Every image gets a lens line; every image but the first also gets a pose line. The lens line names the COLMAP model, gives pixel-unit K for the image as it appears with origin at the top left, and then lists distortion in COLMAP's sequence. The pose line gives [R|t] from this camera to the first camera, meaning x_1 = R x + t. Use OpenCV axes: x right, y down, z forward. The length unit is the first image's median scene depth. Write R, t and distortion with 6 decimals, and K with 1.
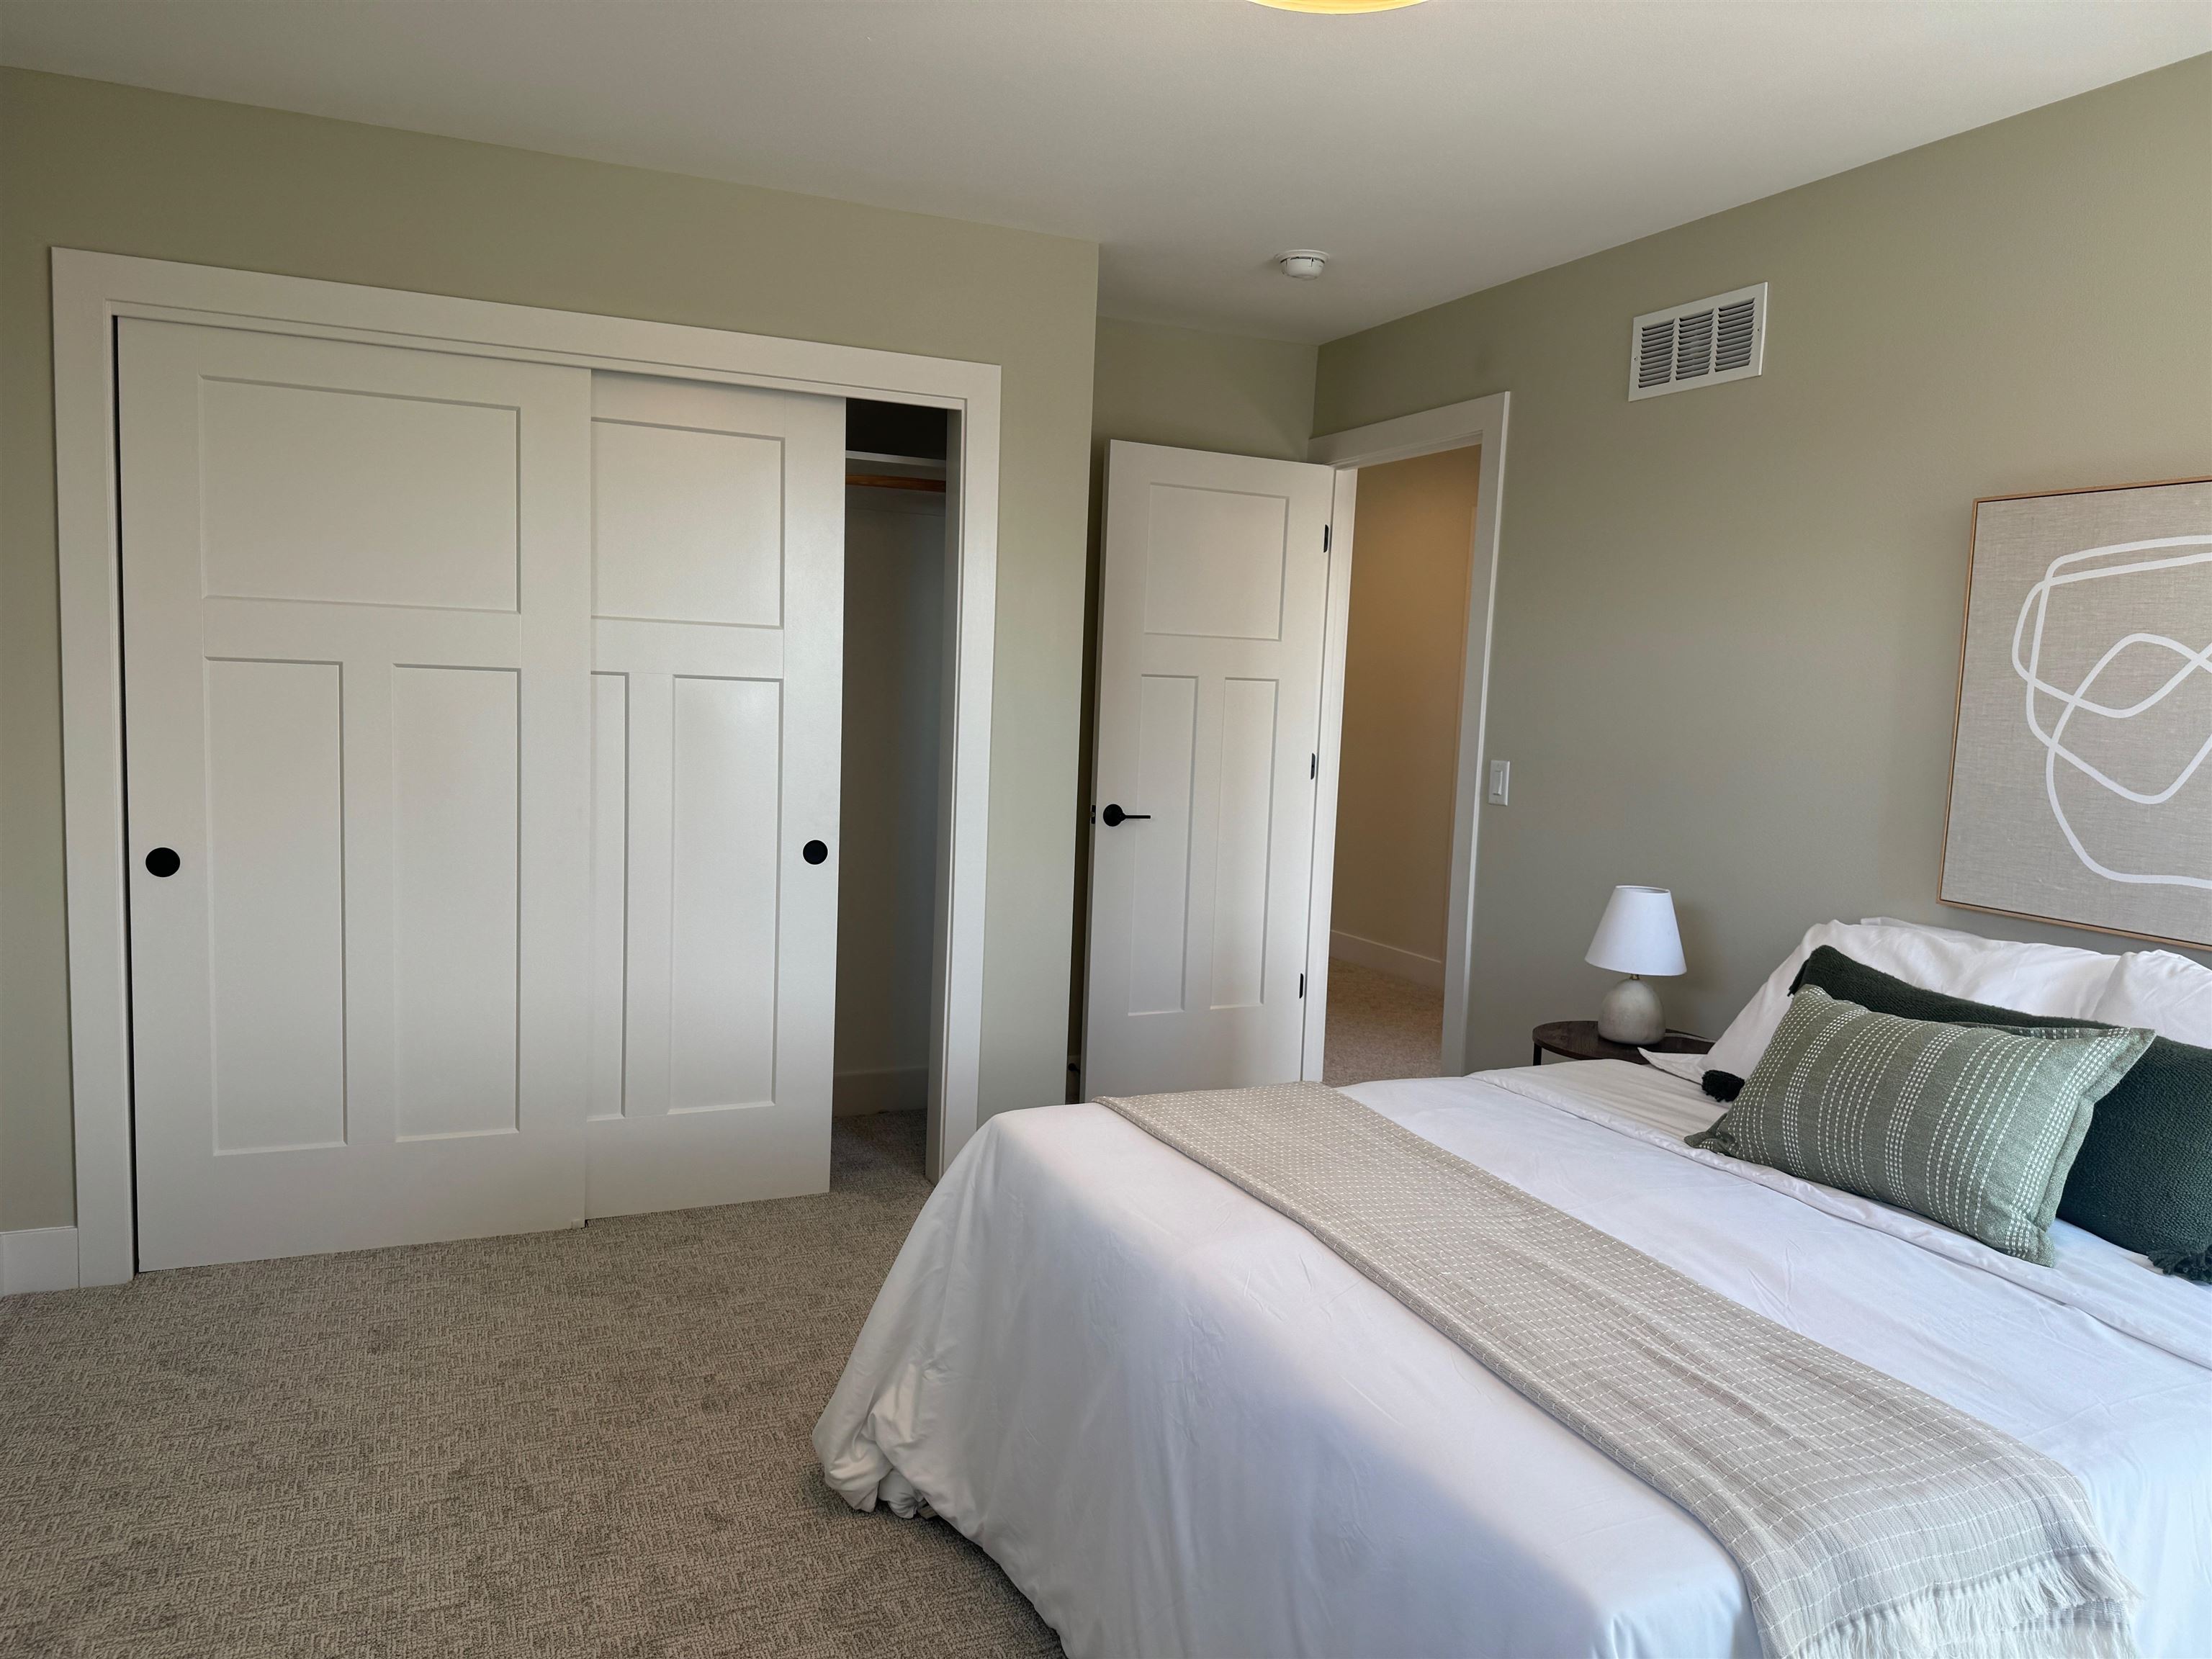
lens RADIAL K [[1523.6, 0, 1103.9], [0, 1523.6, 845.2], [0, 0, 1]] dist [0.045533, -0.045536]
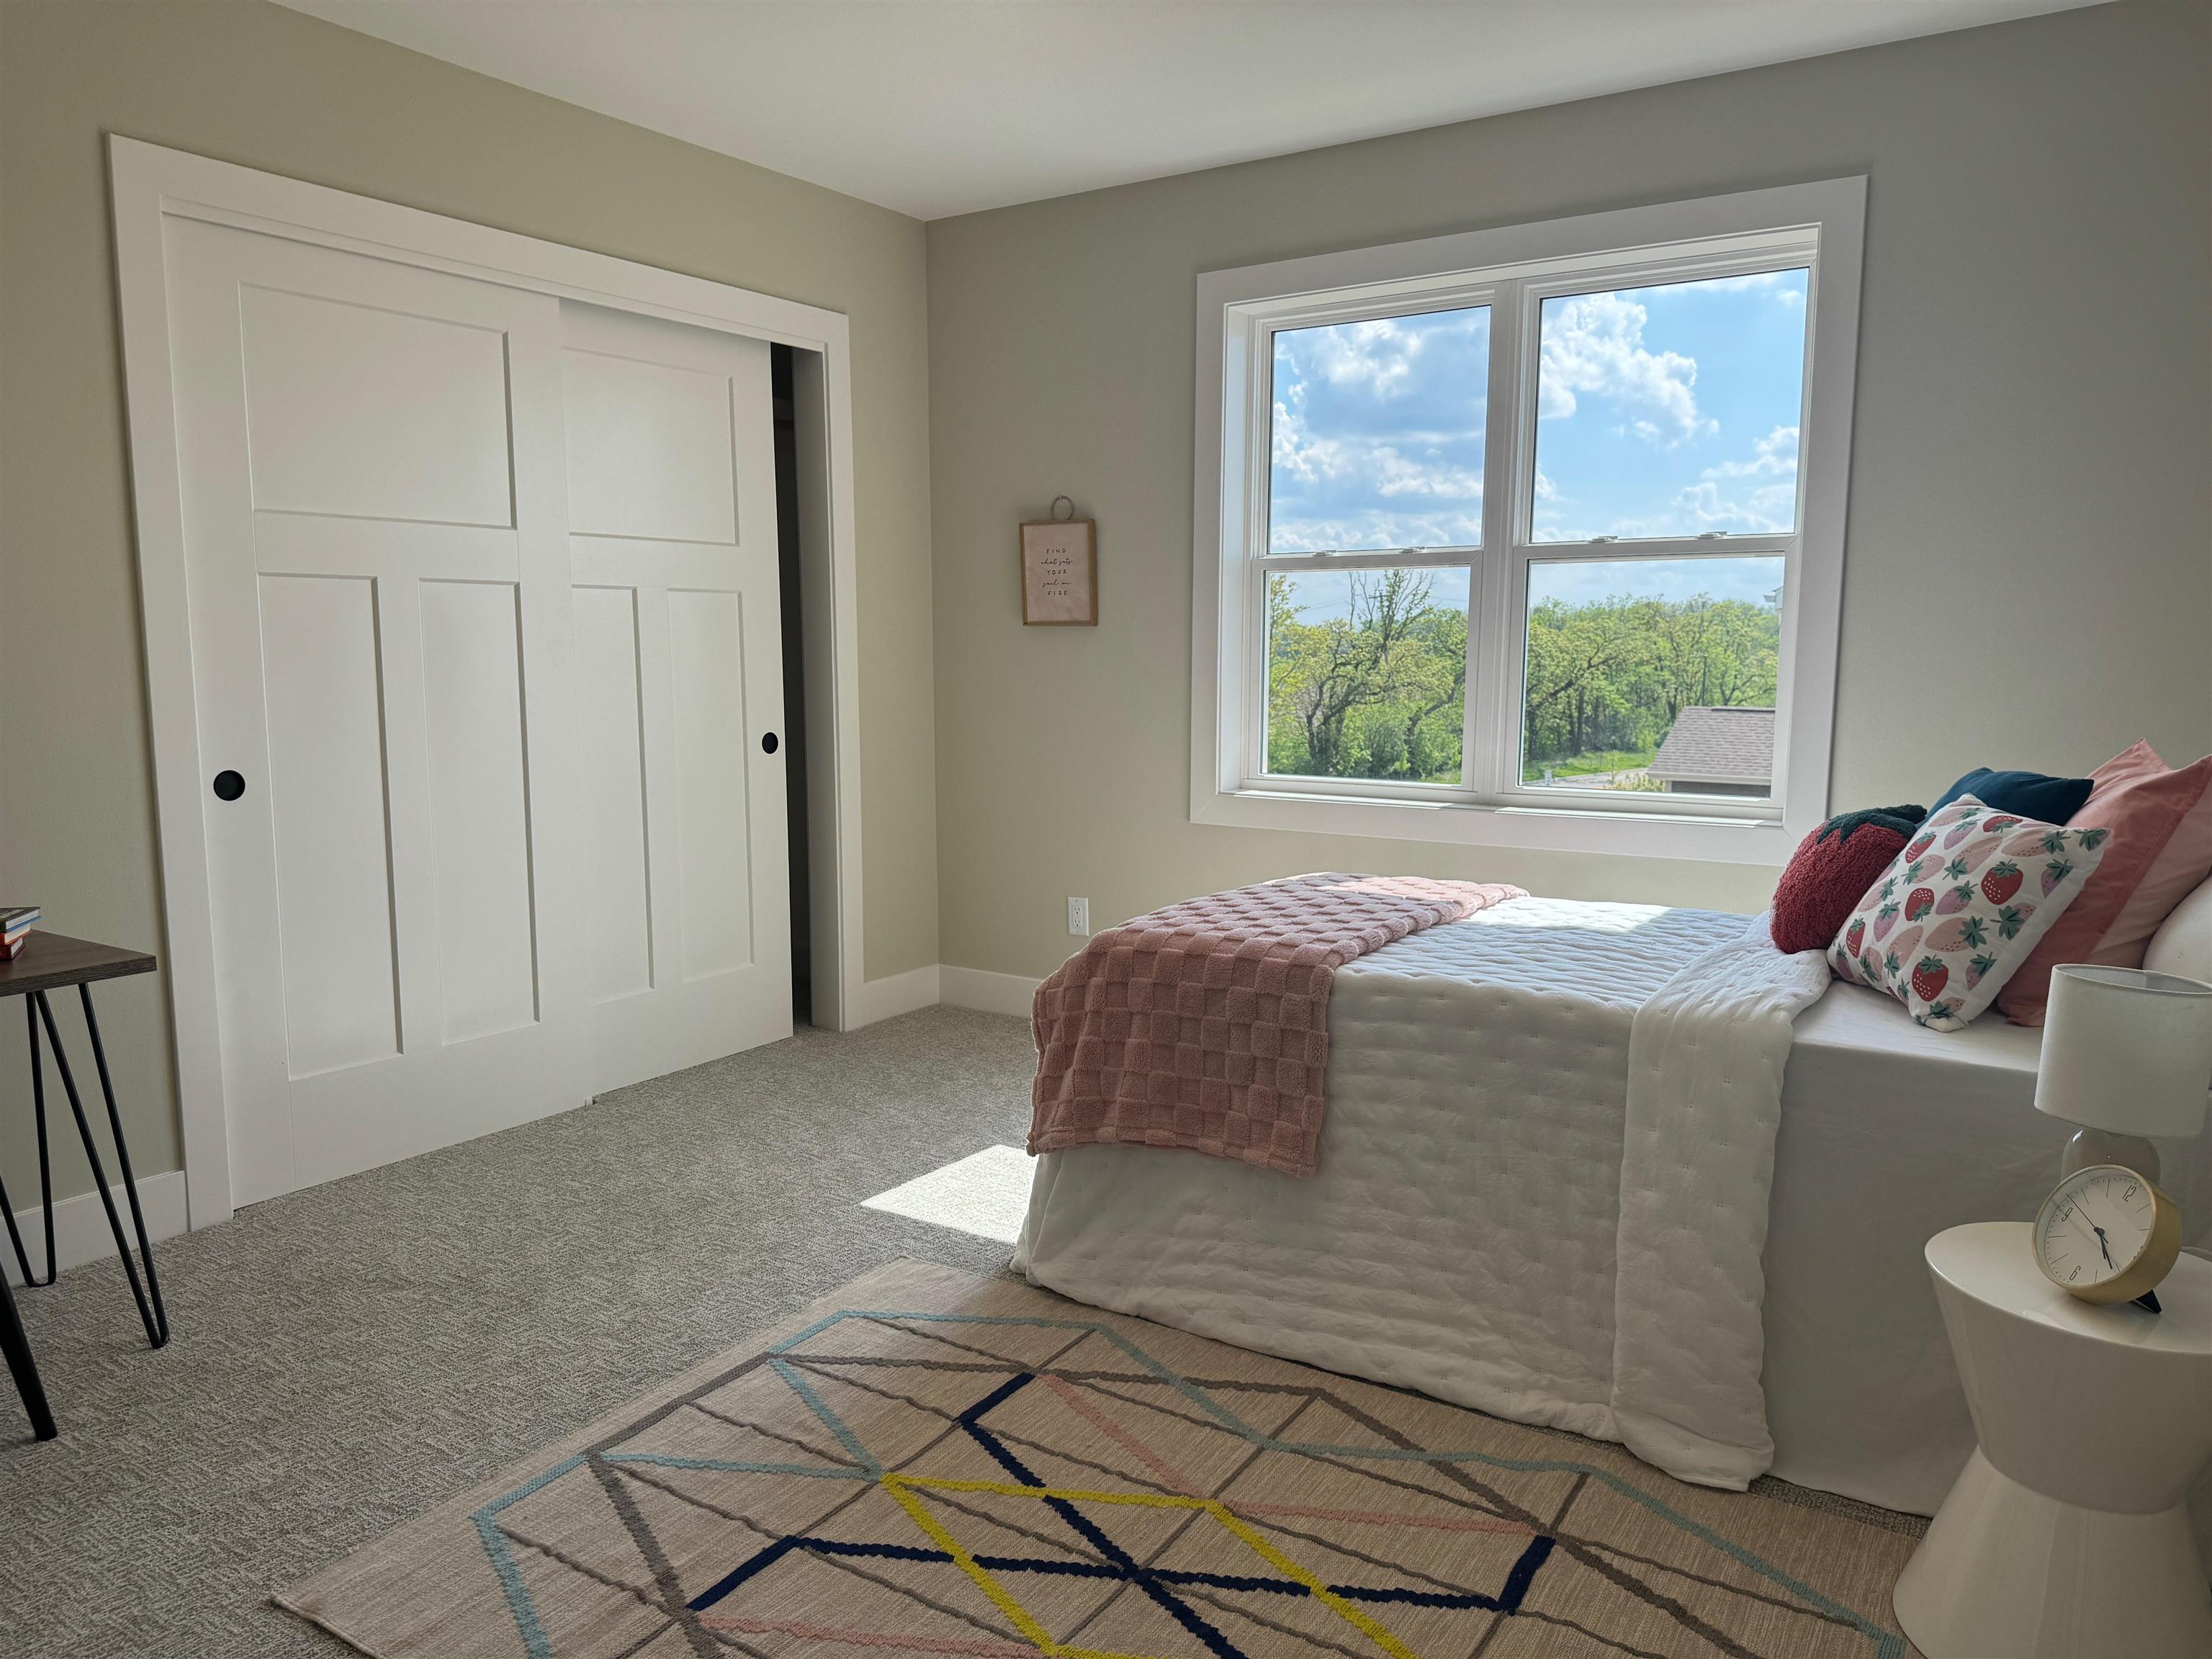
lens RADIAL K [[1523.6, 0, 1118.3], [0, 1523.6, 828.3], [0, 0, 1]] dist [0.045533, -0.045536]
pose [[0.844743, -0.097329, 0.526247, -0.600849], [0.075690, 0.995167, 0.062557, 0.017981], [-0.529793, -0.013013, 0.848027, -0.110562]]
